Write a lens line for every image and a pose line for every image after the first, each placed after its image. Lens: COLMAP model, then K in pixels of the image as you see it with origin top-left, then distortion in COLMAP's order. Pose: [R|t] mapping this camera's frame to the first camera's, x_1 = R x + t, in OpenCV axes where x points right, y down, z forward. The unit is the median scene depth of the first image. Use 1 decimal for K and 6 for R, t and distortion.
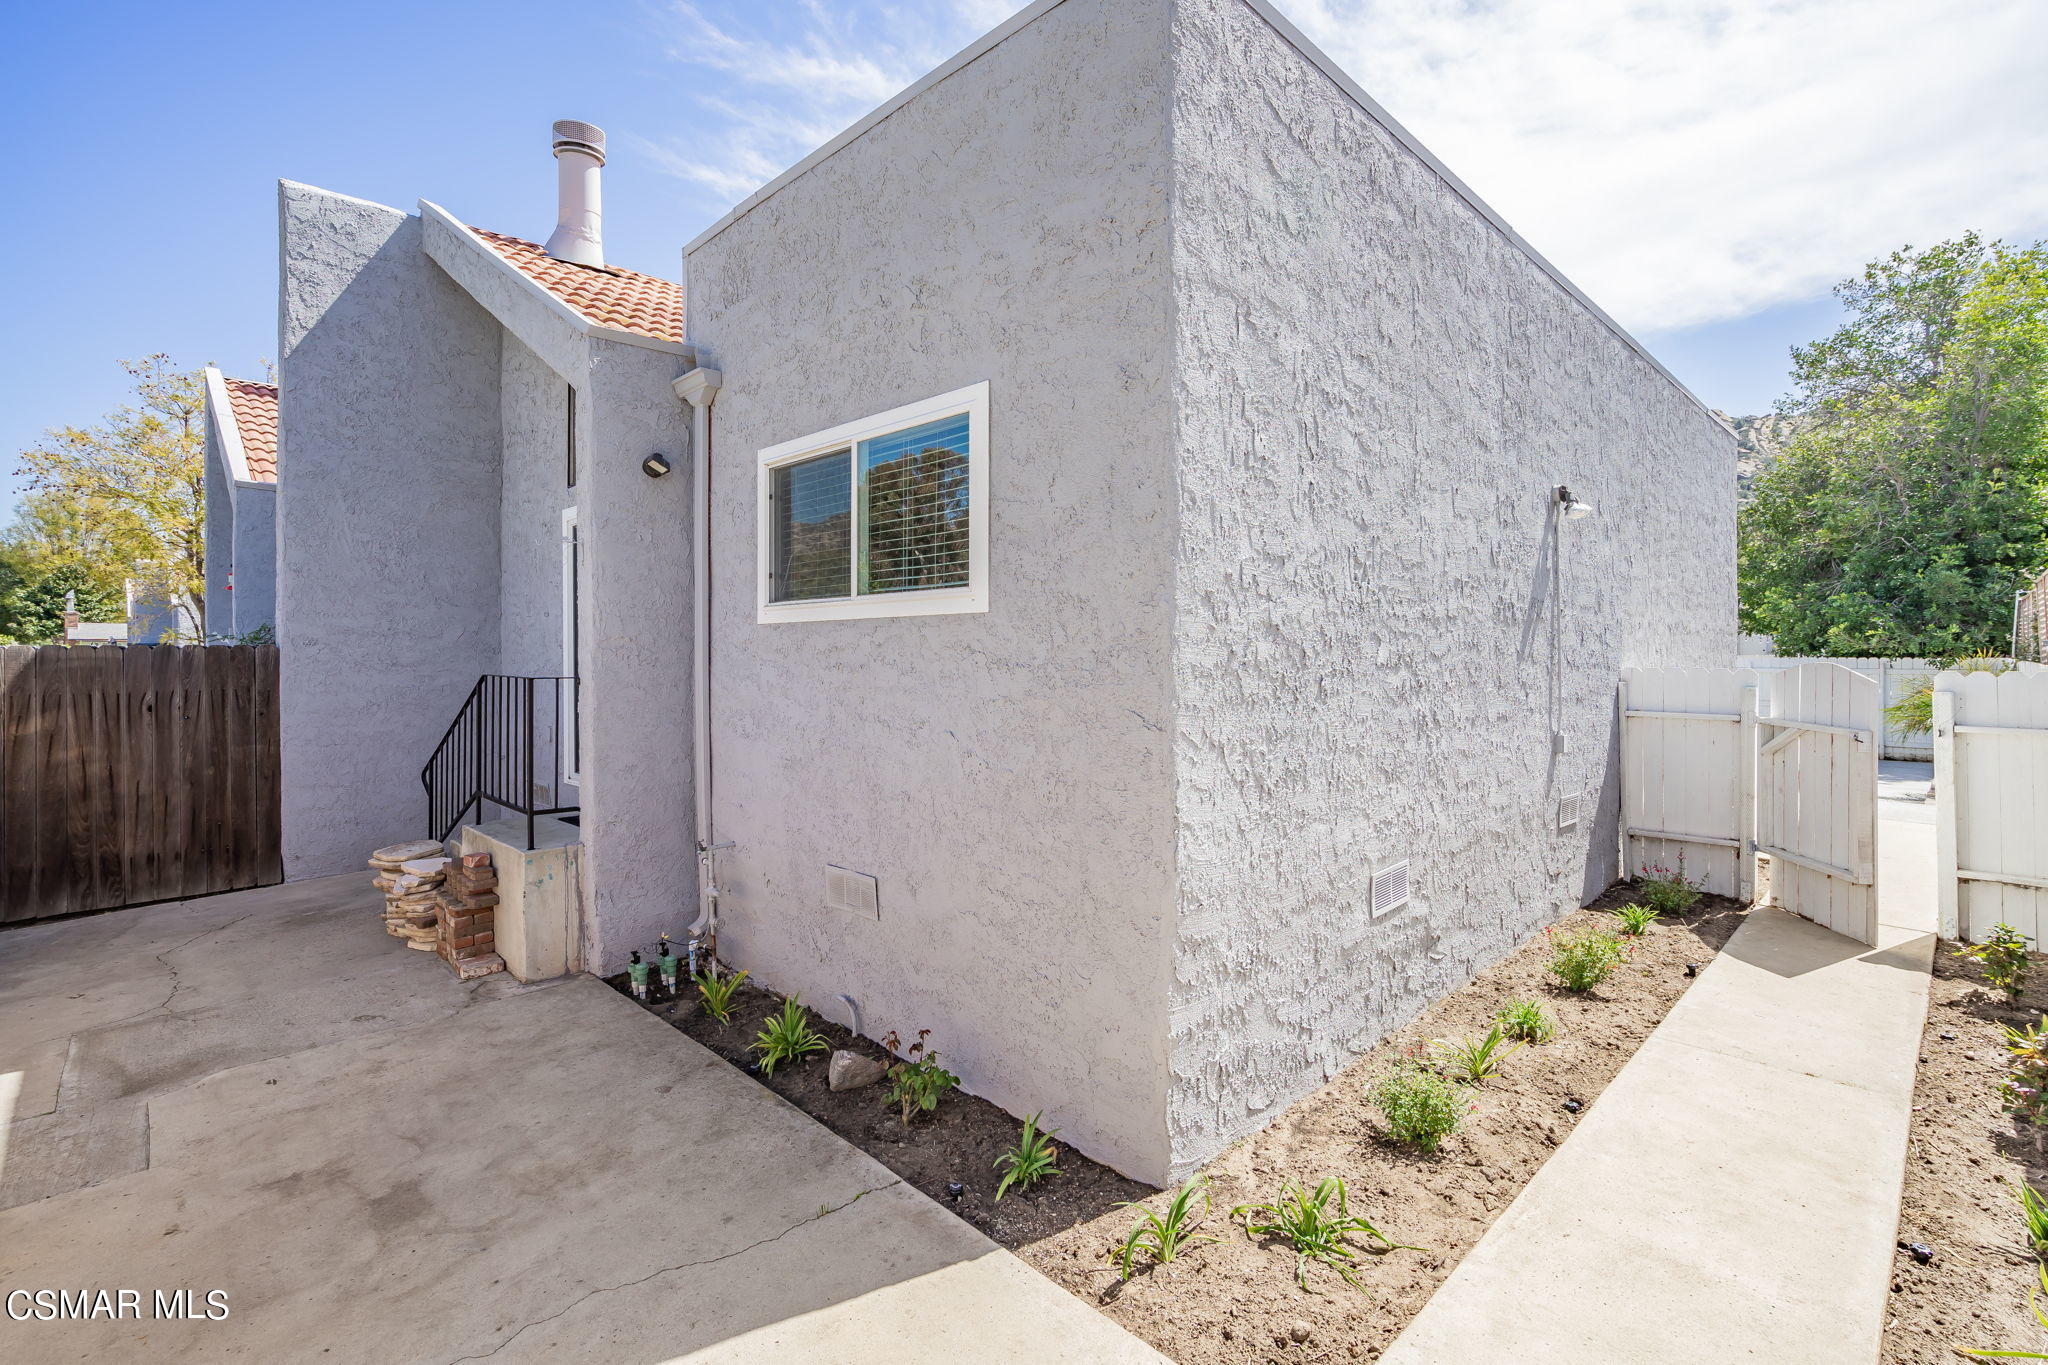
lens RADIAL K [[942.2, 0, 1020.6], [0, 942.2, 655.9], [0, 0, 1]] dist [-0.008586, 0.005827]
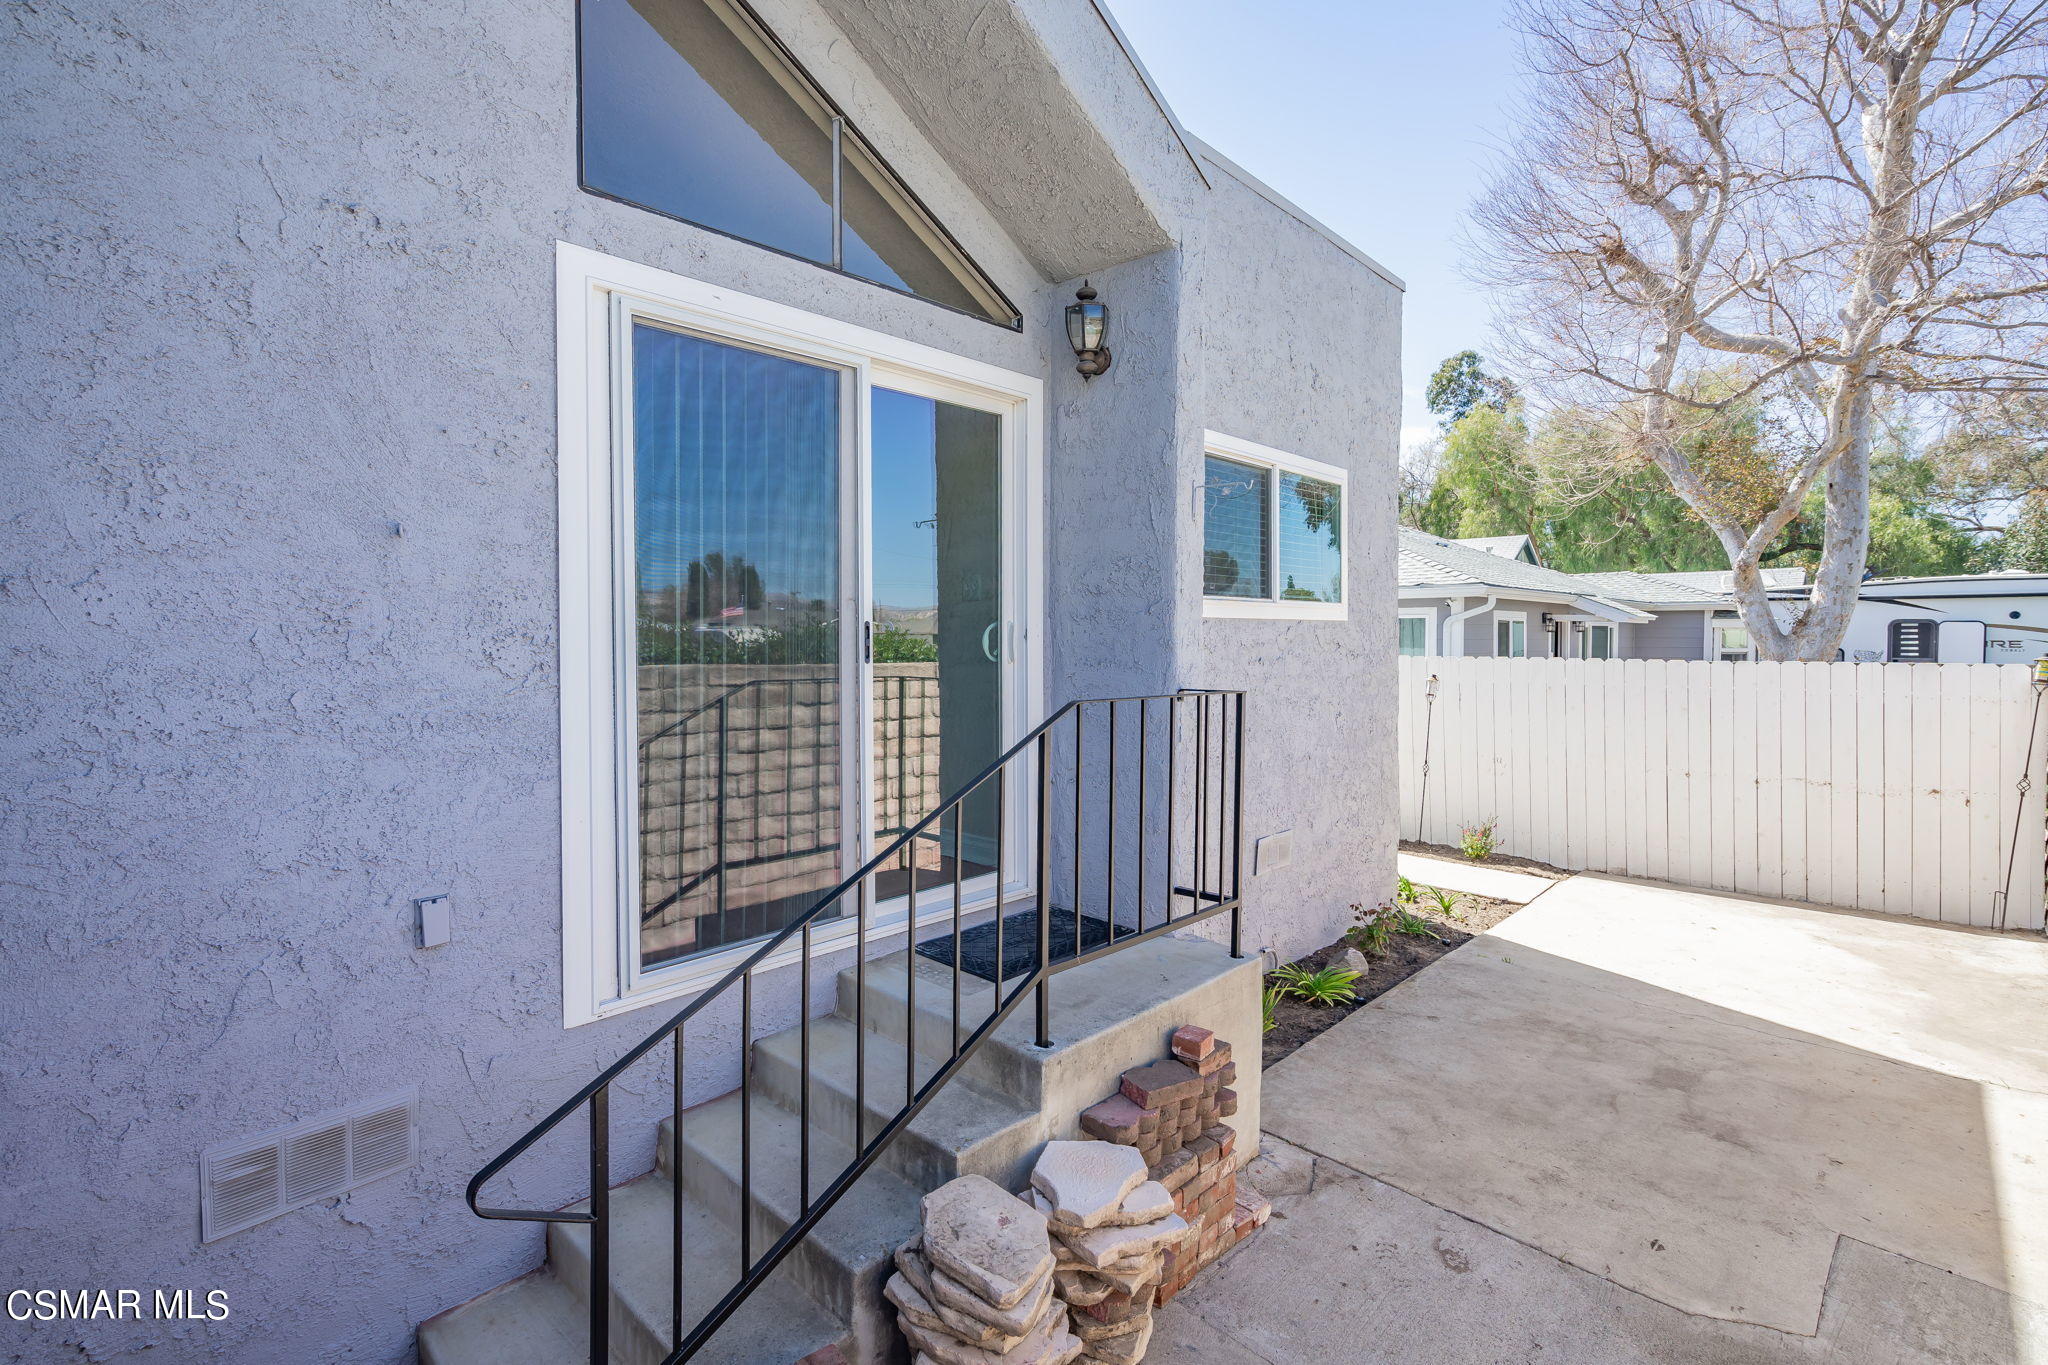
lens RADIAL K [[942.2, 0, 1020.6], [0, 942.2, 655.9], [0, 0, 1]] dist [-0.008586, 0.005827]
pose [[-0.024781, -0.016703, 0.999553, -1.429291], [0.000392, 0.999860, 0.016718, -0.013999], [-0.999693, 0.000806, -0.024771, 1.435470]]
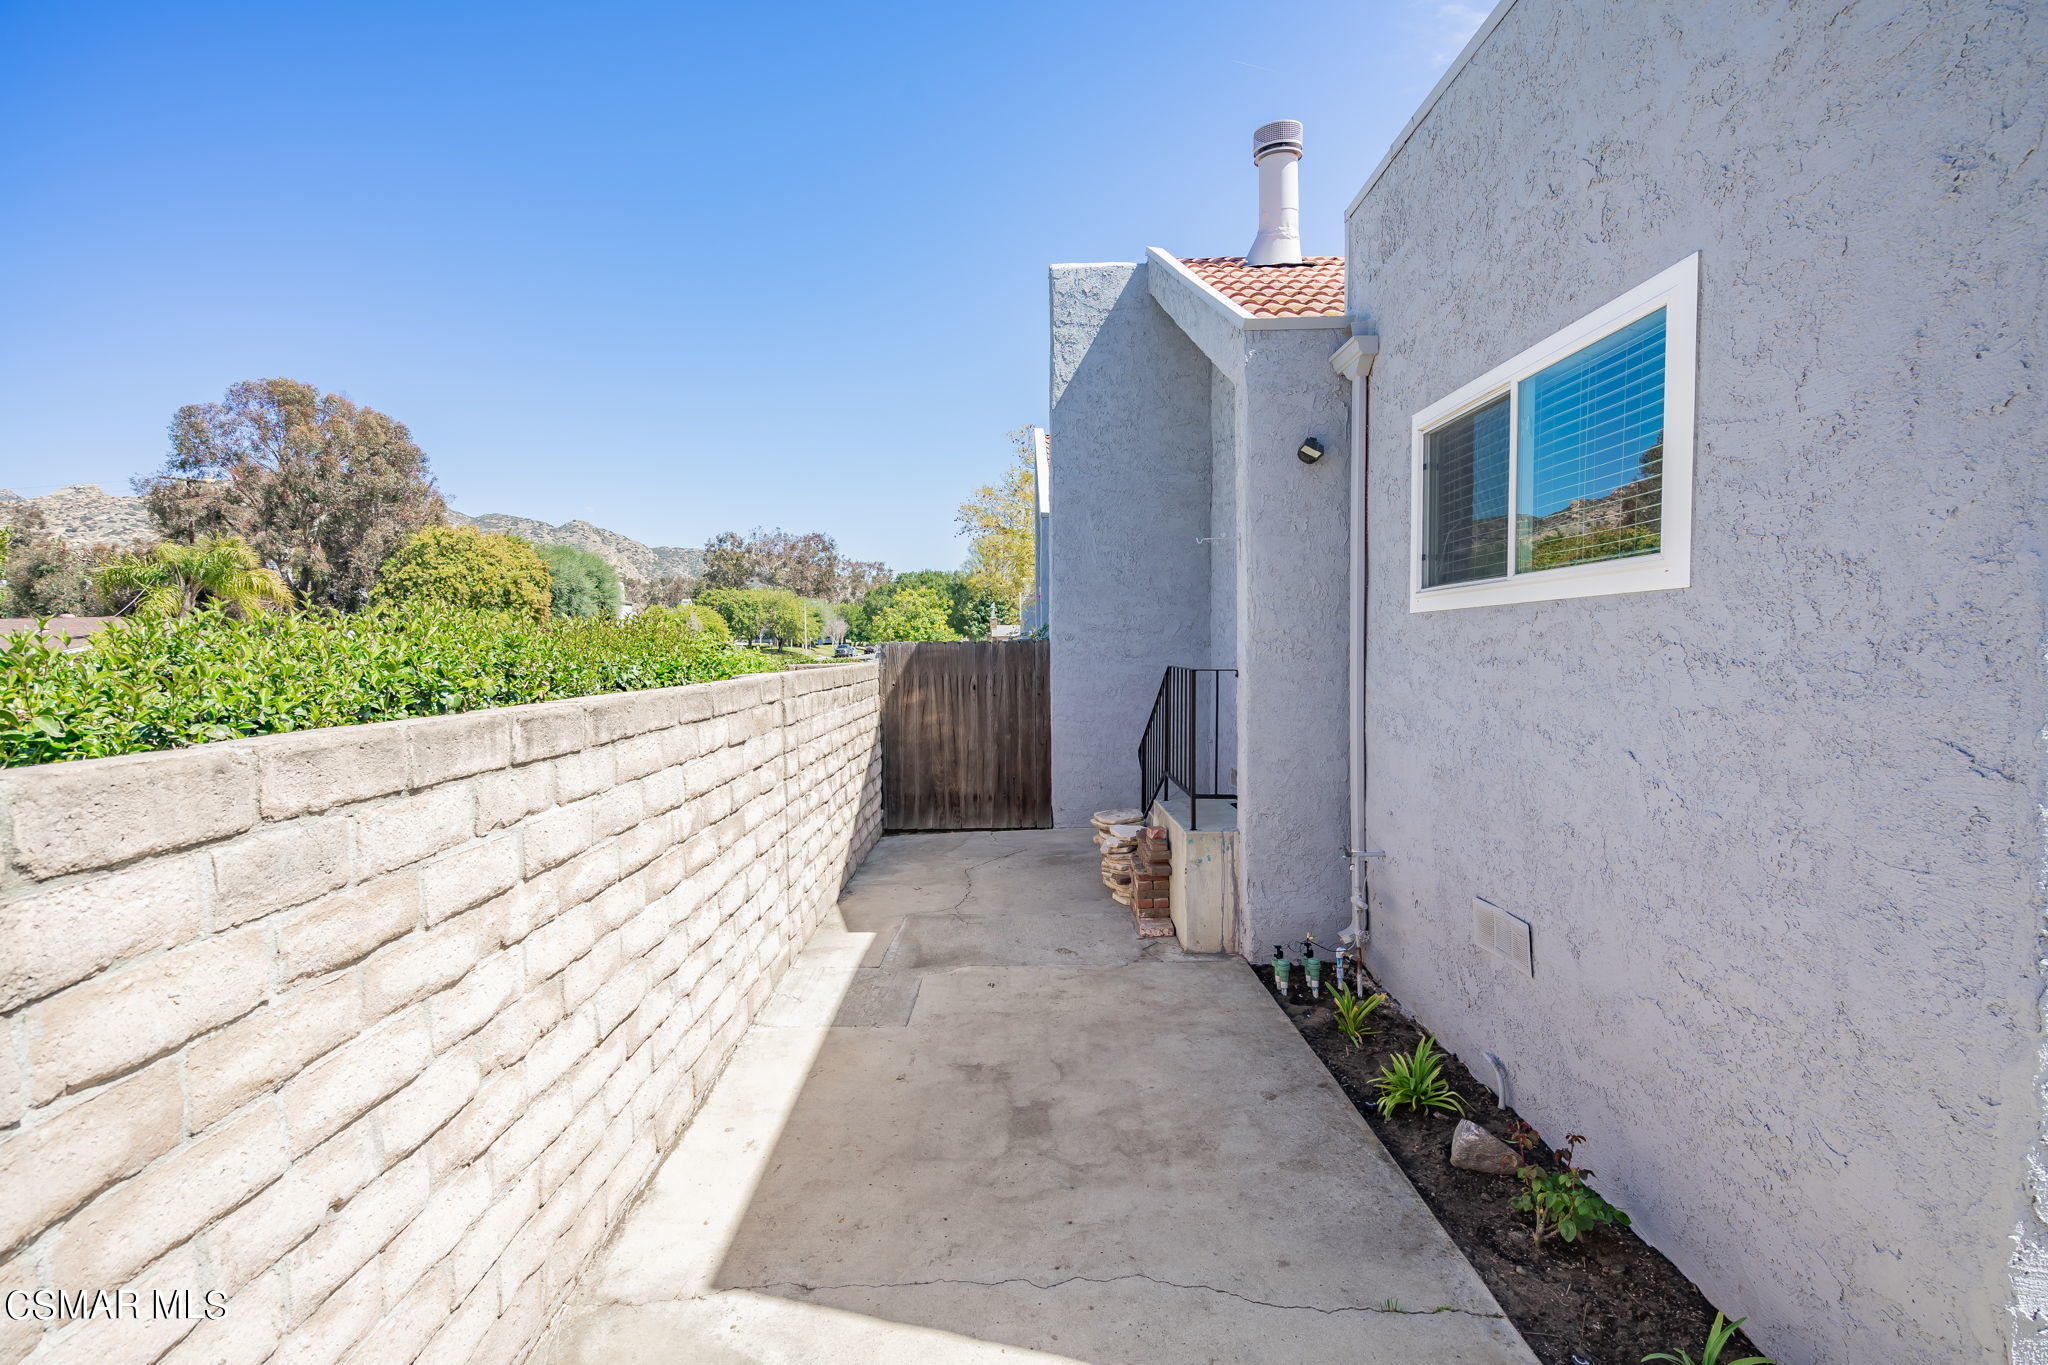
lens RADIAL K [[926.7, 0, 1005.5], [0, 926.7, 685.0], [0, 0, 1]] dist [-0.004486, 0.003184]
pose [[0.705472, 0.026949, -0.708225, 0.088166], [0.001275, 0.999227, 0.039292, -0.000941], [0.708737, -0.028622, 0.704892, 0.134455]]
